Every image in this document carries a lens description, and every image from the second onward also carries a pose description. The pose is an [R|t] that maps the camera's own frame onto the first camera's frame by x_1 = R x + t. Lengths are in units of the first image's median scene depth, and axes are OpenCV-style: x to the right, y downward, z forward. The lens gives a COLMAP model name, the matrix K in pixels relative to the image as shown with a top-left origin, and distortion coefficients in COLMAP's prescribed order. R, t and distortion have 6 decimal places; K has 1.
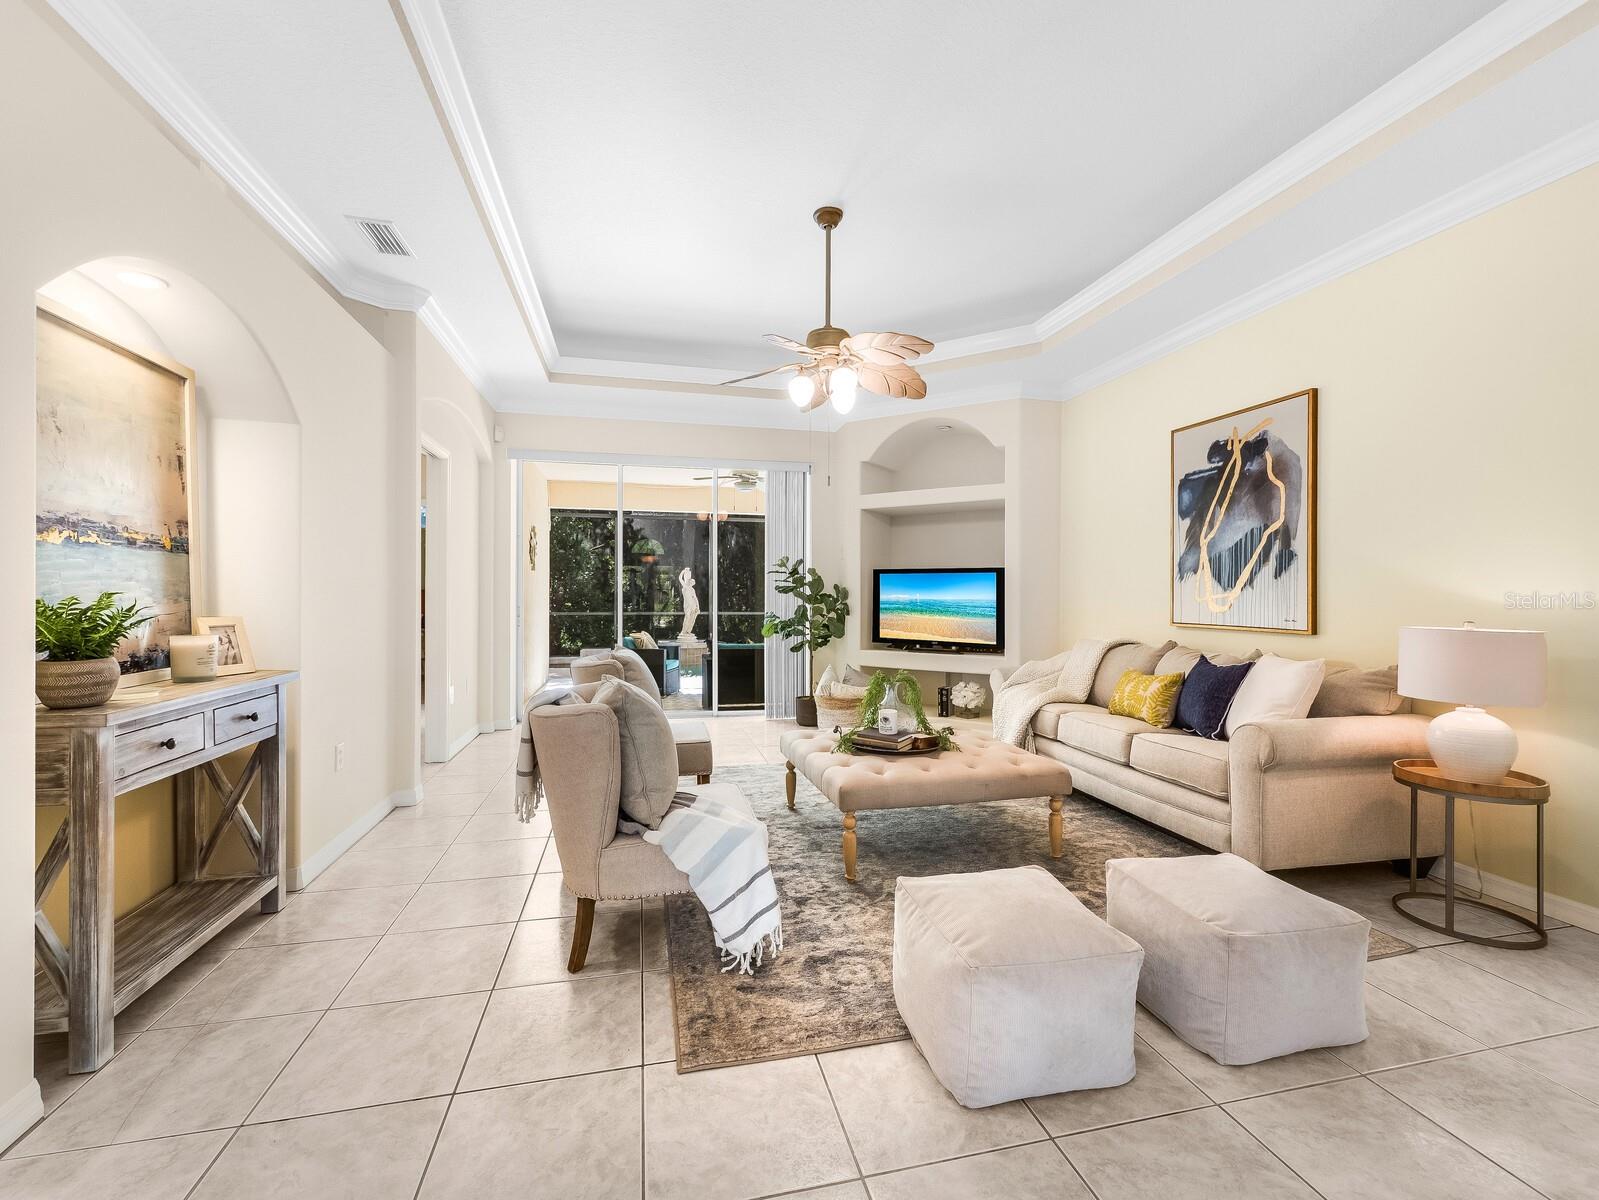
lens RADIAL K [[679.2, 0, 800.4], [0, 679.2, 595.8], [0, 0, 1]] dist [0.002502, 0.001383]
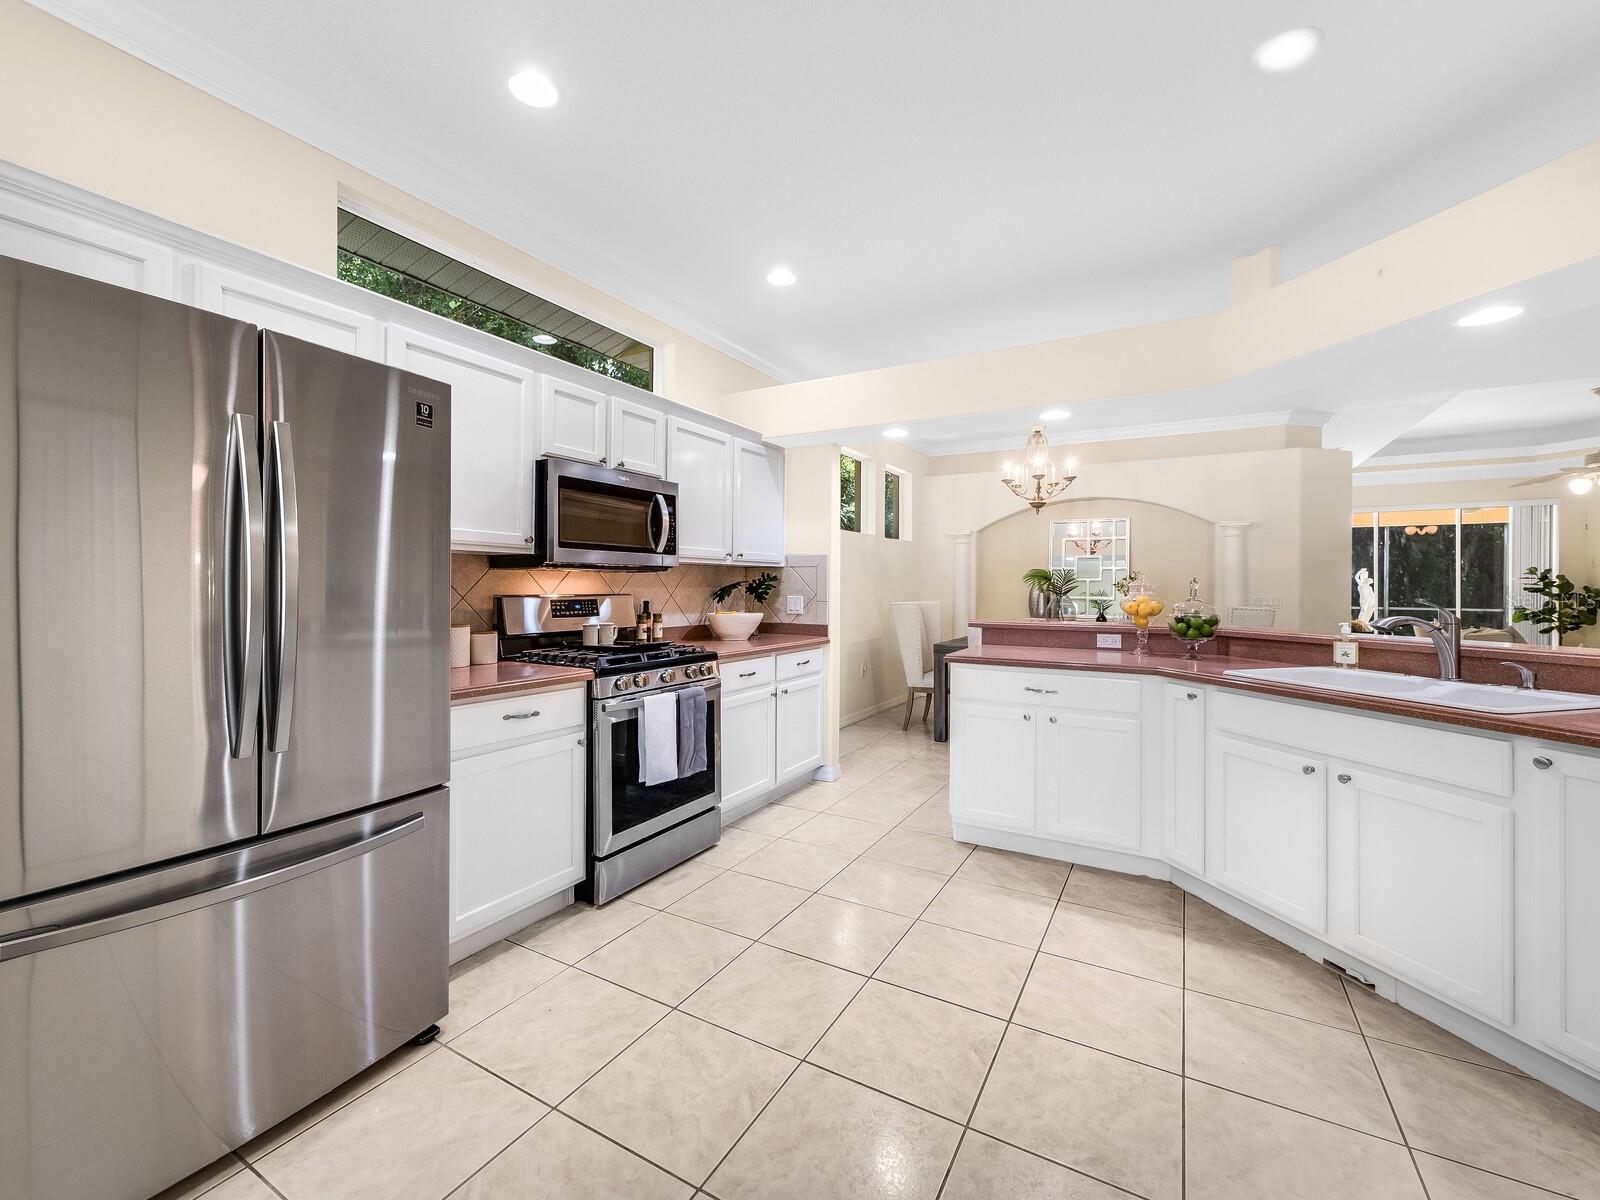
lens RADIAL K [[679.6, 0, 805.8], [0, 679.6, 587.6], [0, 0, 1]] dist [0.002502, 0.001383]
pose [[0.736320, -0.002775, -0.676628, -0.199313], [-0.000443, 0.999989, -0.004582, -0.008022], [0.676633, 0.003674, 0.736311, -1.230602]]
